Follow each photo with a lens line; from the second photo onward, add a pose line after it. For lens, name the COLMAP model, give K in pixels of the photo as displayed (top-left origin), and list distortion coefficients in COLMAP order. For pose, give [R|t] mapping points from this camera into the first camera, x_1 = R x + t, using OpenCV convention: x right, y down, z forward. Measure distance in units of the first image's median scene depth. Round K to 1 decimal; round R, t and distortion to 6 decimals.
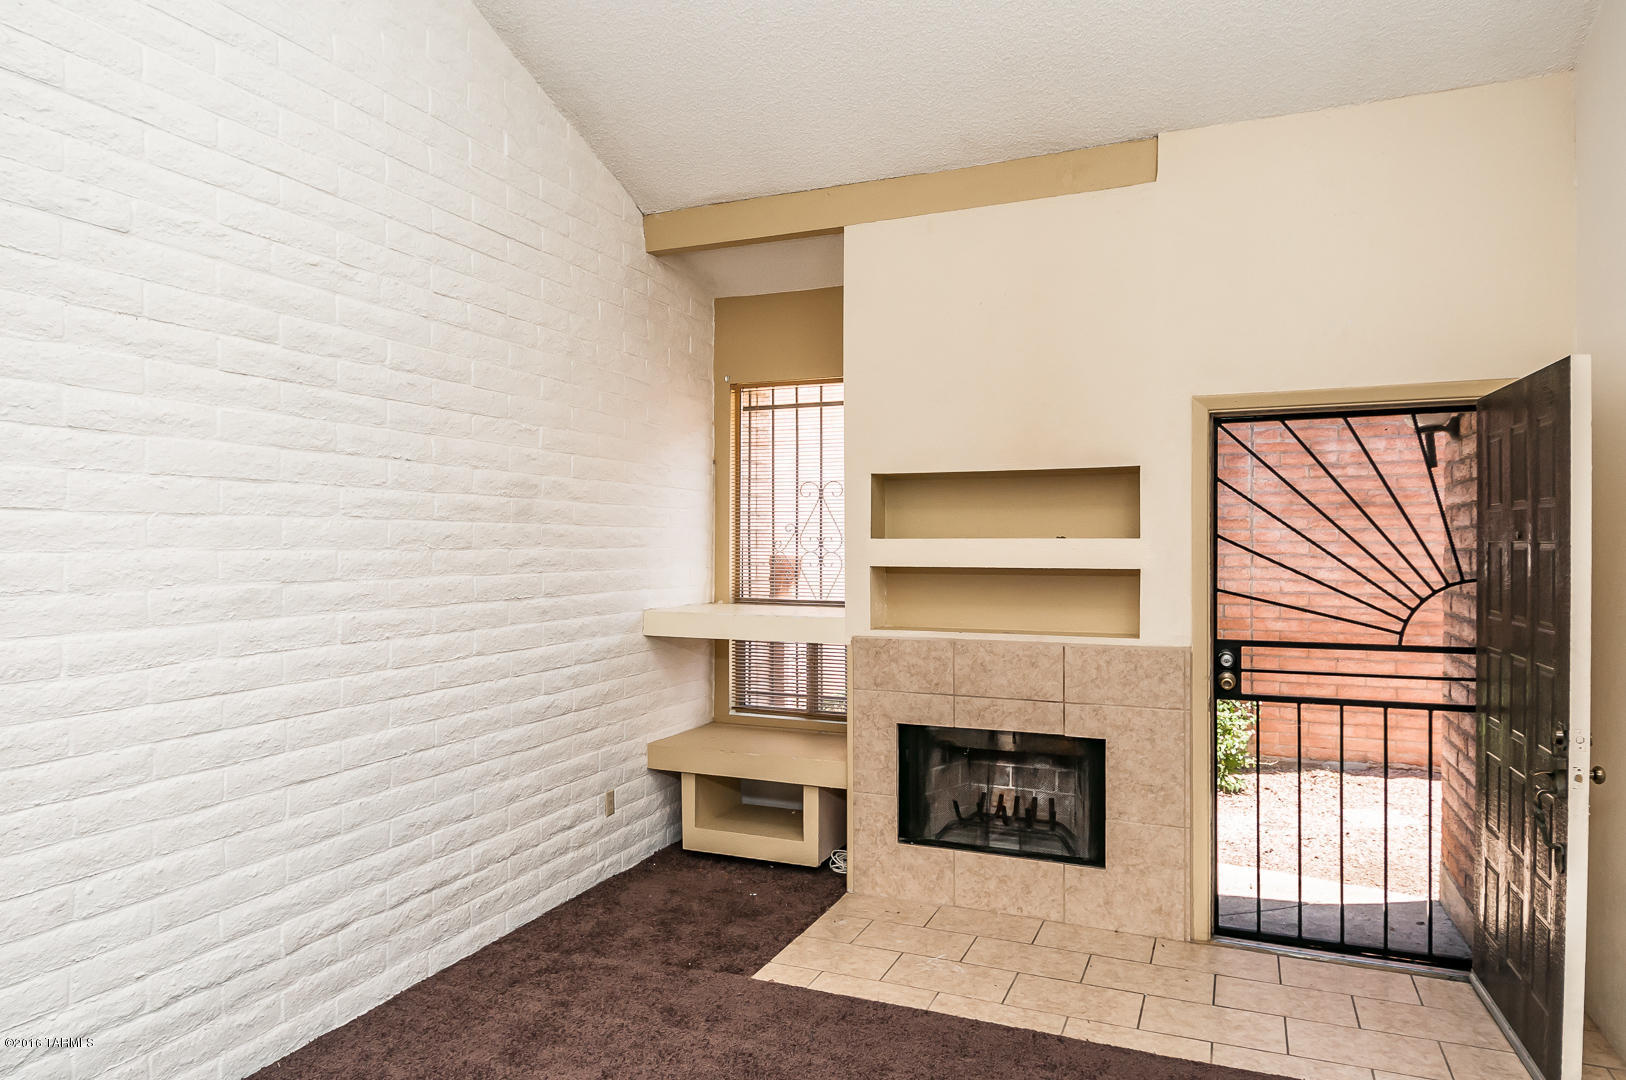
lens RADIAL K [[1003.1, 0, 808.3], [0, 1003.1, 549.2], [0, 0, 1]] dist [0.002162, 0.000212]
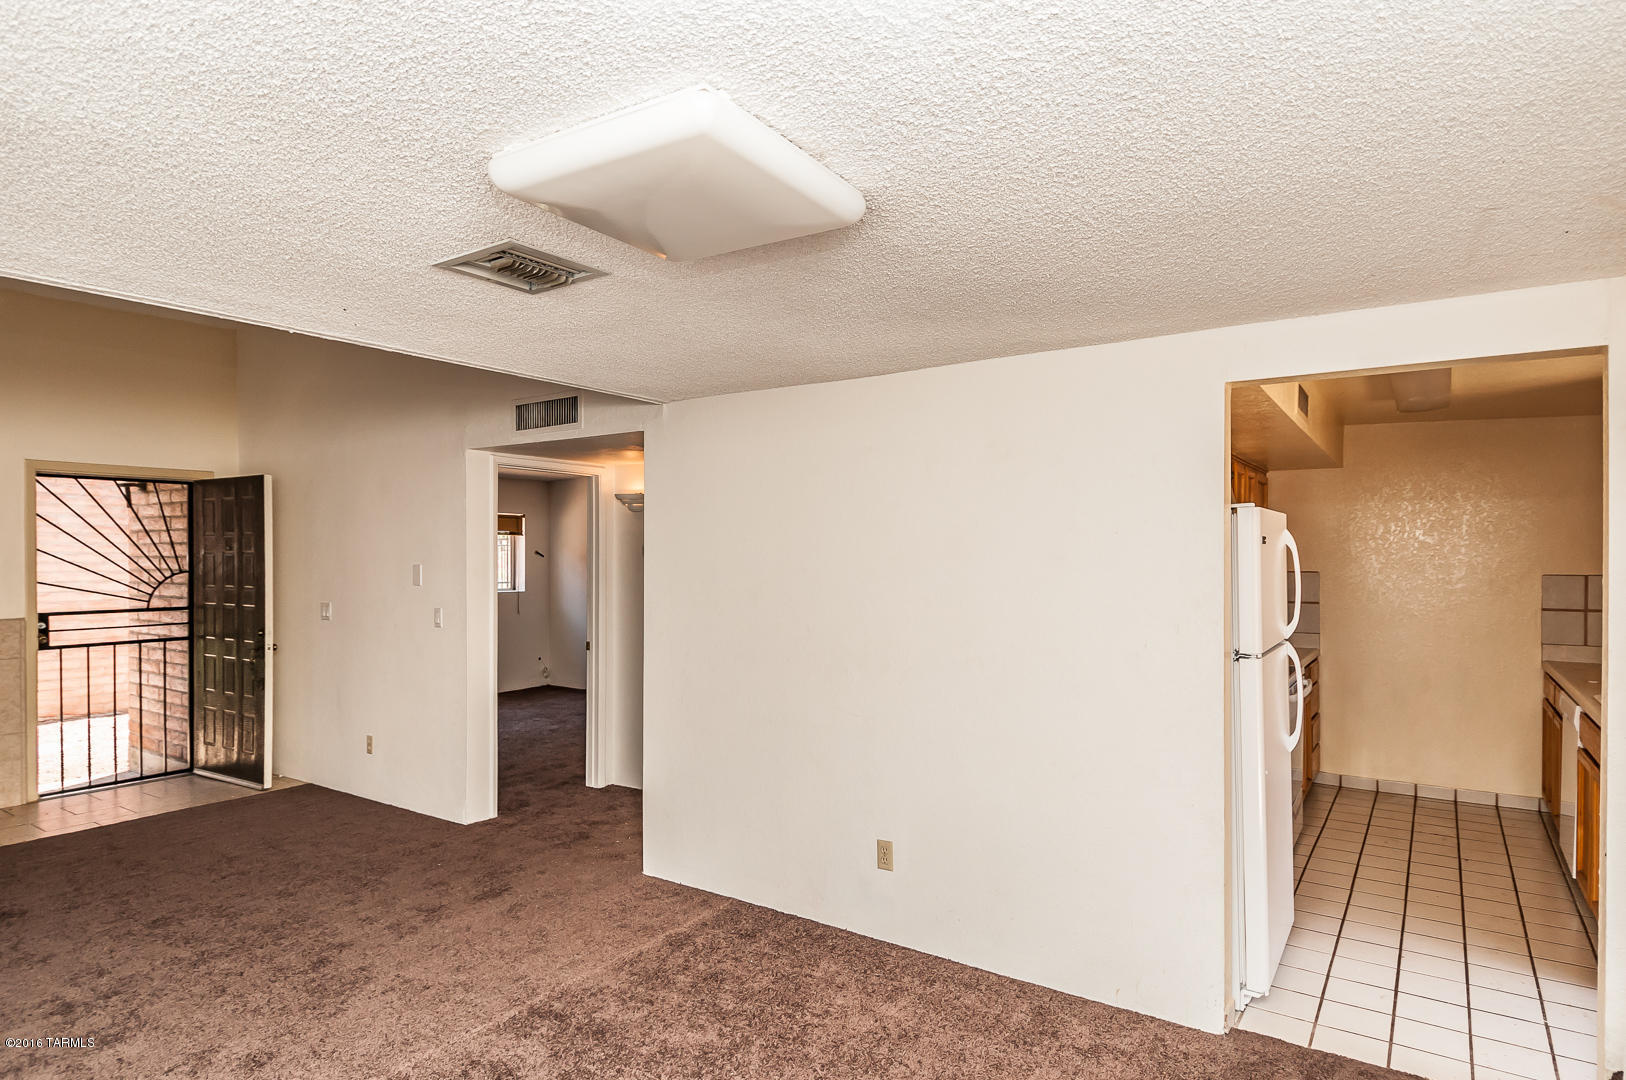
lens RADIAL K [[934.5, 0, 809.7], [0, 934.5, 552.1], [0, 0, 1]] dist [-0.003652, -0.000901]
pose [[0.181842, 0.003655, 0.983321, -0.859919], [0.007187, 0.999961, -0.005046, 0.010628], [-0.983301, 0.007984, 0.181809, -0.494329]]
